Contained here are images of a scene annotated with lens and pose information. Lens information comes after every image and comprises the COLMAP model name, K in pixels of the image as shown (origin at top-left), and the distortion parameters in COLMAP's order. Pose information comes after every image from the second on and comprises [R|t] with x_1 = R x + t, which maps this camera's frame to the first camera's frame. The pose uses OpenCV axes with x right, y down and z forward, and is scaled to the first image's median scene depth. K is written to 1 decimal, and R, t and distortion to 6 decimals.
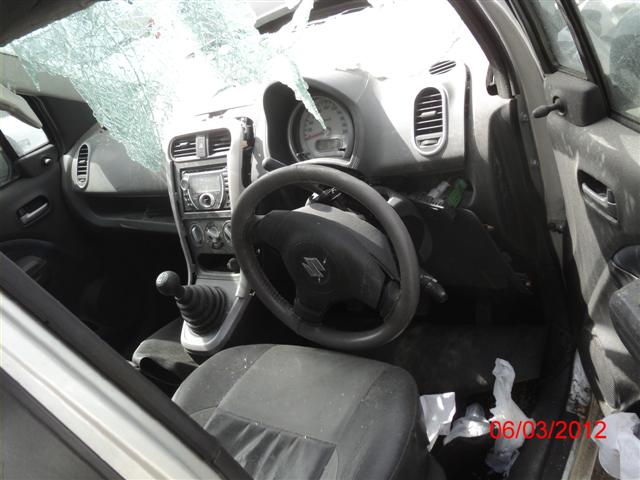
lens RADIAL K [[649.1, 0, 318.8], [0, 649.1, 224.6], [0, 0, 1]] dist [-0.186181, 0.205381]
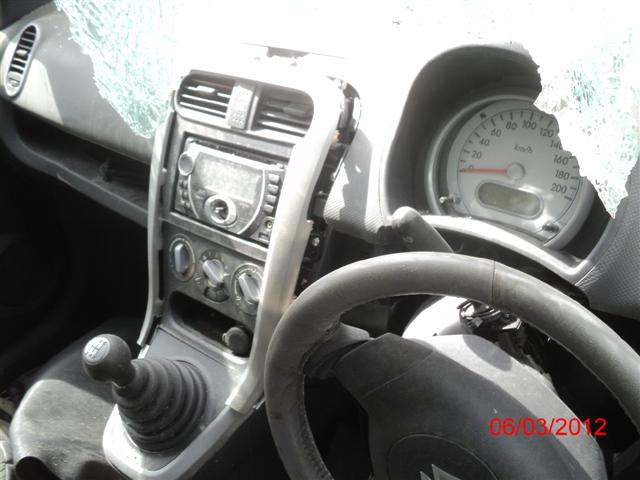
lens RADIAL K [[649.1, 0, 318.8], [0, 649.1, 224.6], [0, 0, 1]] dist [-0.186181, 0.205381]
pose [[0.952670, 0.289723, 0.092089, -0.141590], [-0.296642, 0.952186, 0.073109, -0.087399], [-0.066504, -0.096966, 0.993063, 0.473441]]
